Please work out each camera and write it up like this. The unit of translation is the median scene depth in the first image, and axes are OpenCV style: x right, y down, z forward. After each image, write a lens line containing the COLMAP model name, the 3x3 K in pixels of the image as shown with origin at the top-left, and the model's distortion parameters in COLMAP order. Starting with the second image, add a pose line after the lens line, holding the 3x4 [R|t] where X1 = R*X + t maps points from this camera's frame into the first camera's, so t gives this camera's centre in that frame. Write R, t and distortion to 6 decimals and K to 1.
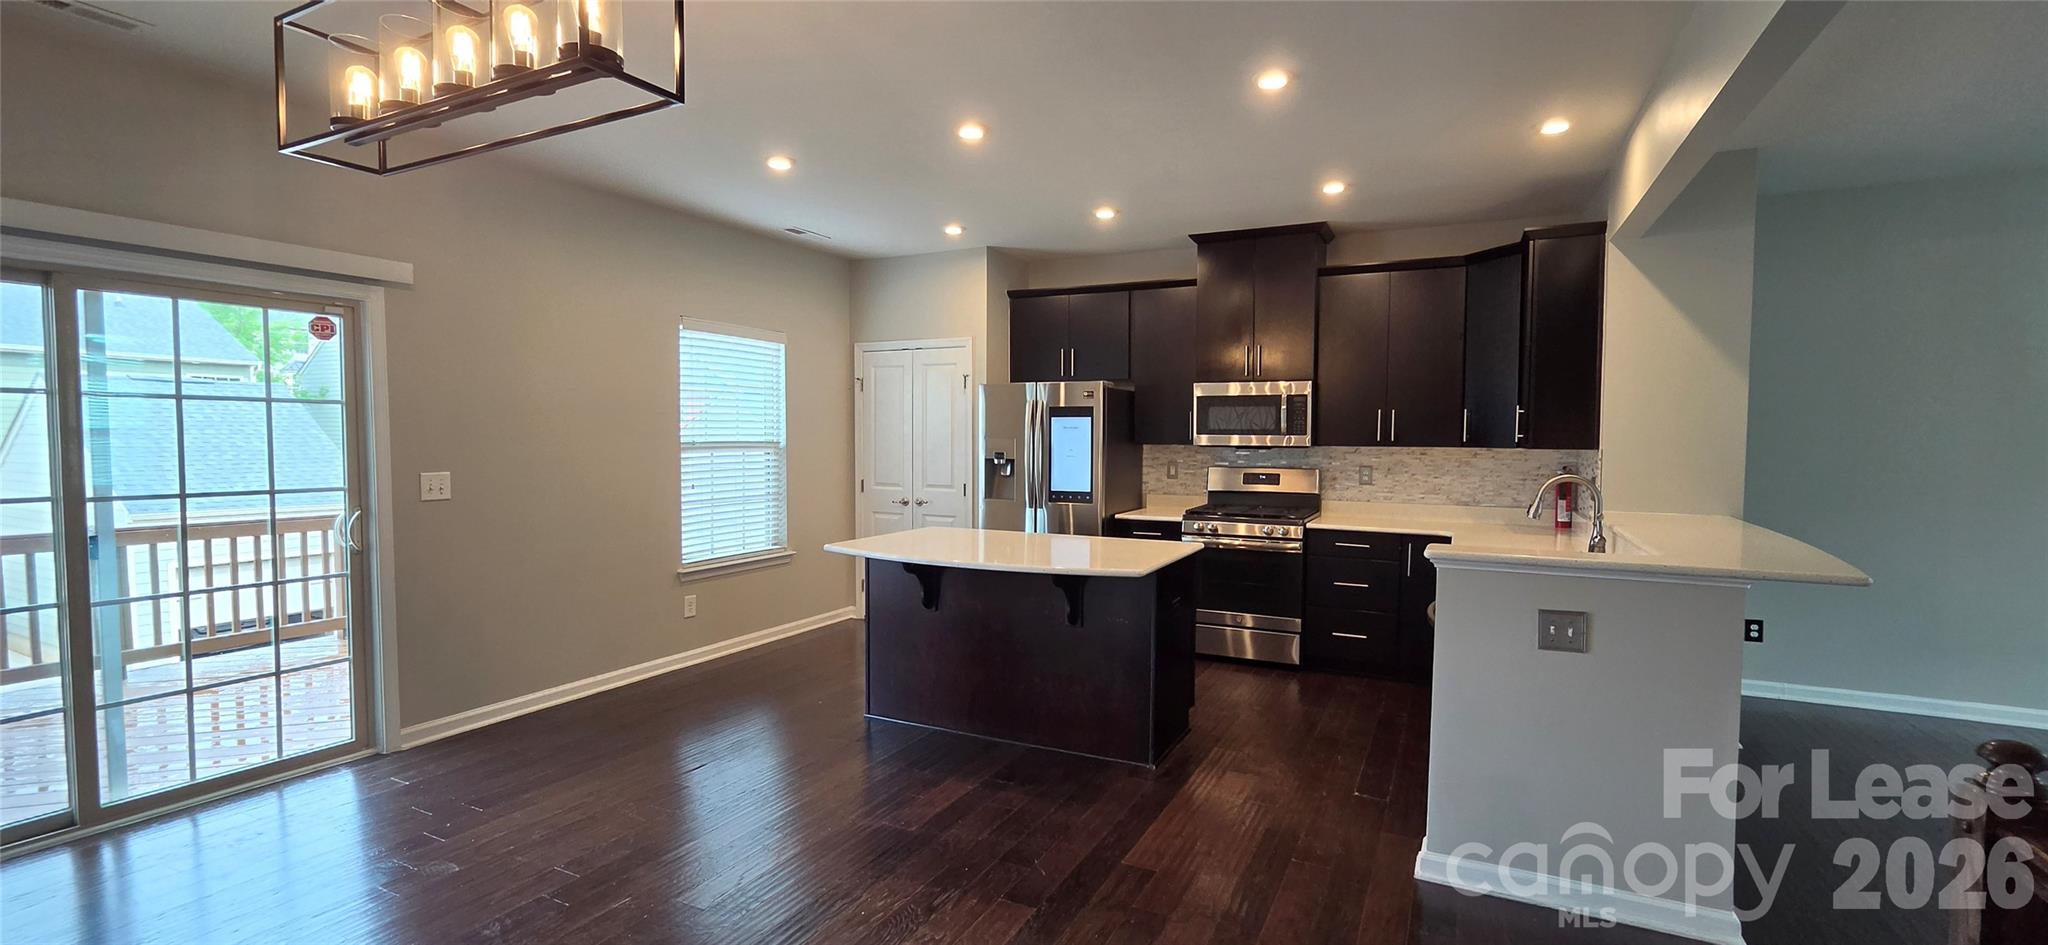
lens RADIAL K [[853.7, 0, 1045.1], [0, 853.7, 479.1], [0, 0, 1]] dist [0.001296, 0.000104]
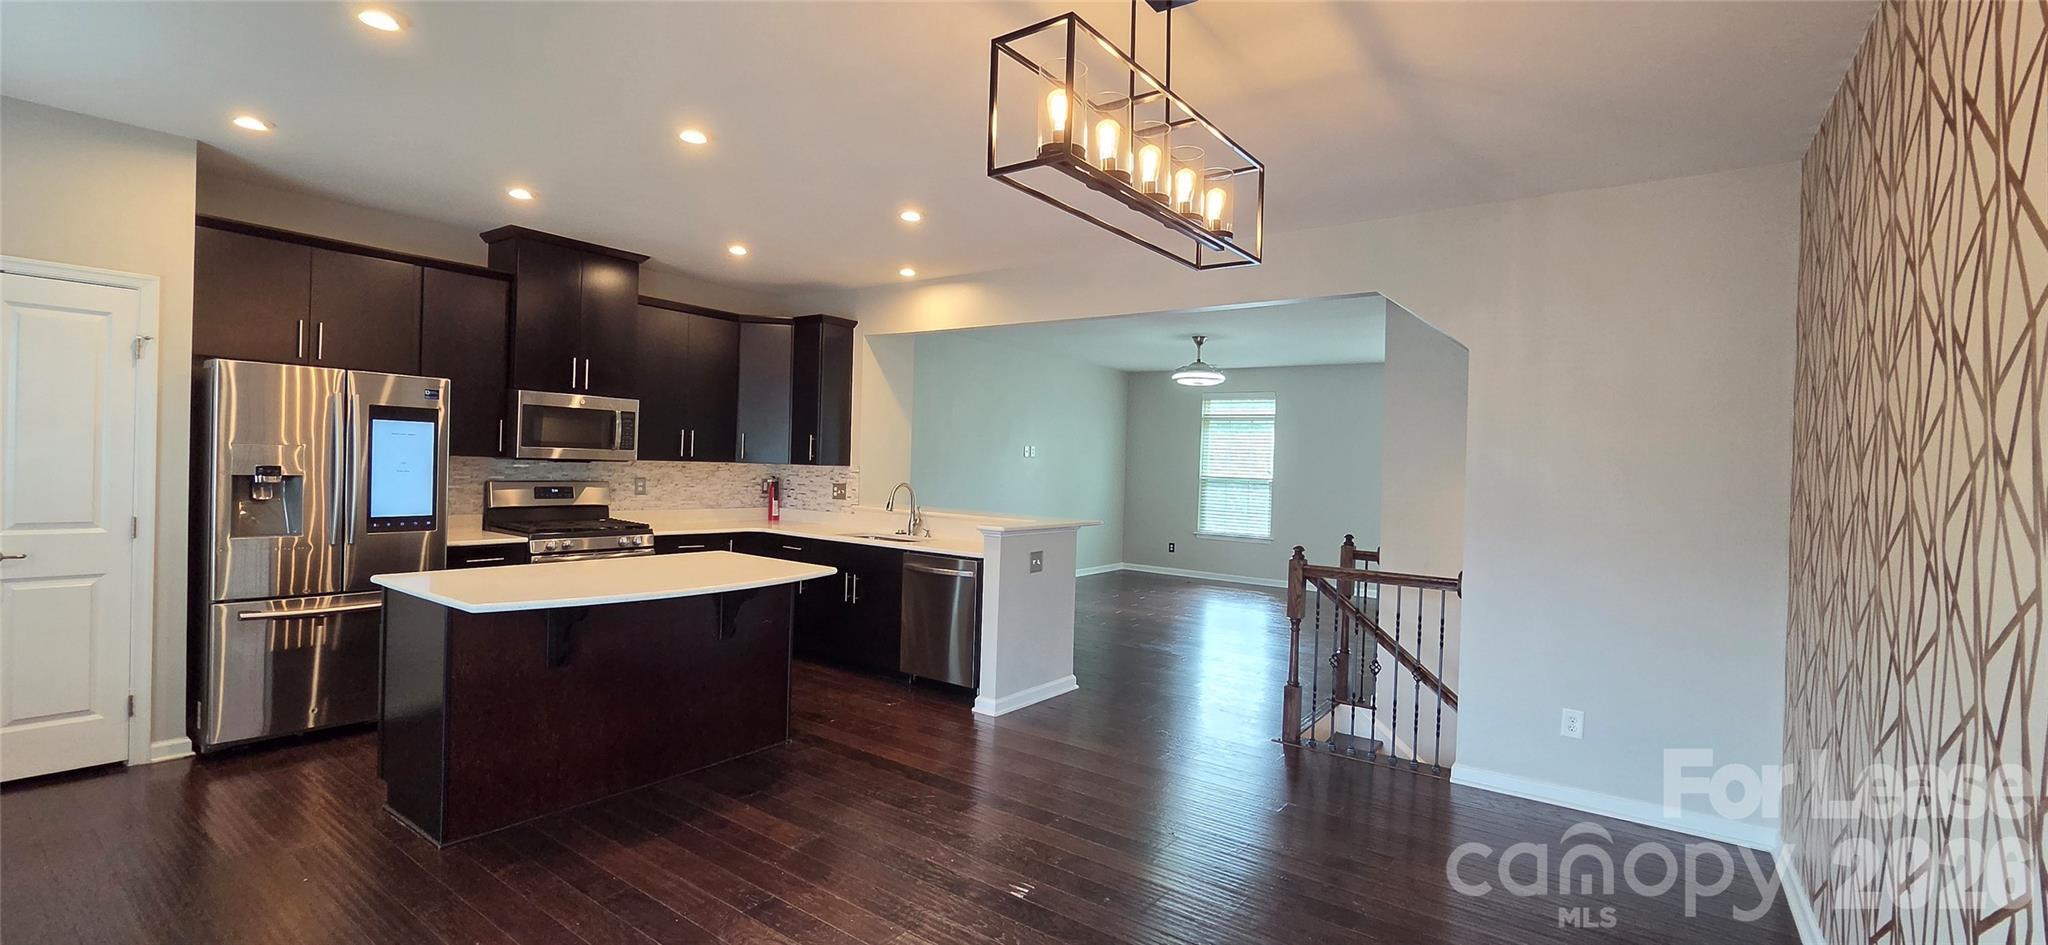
lens RADIAL K [[848.7, 0, 1021.3], [0, 848.7, 463.3], [0, 0, 1]] dist [0.000271, 0.000012]
pose [[0.185983, 0.001554, 0.982552, -0.652601], [0.018517, 0.999816, -0.005086, -0.020374], [-0.982378, 0.019140, 0.185920, 0.321824]]
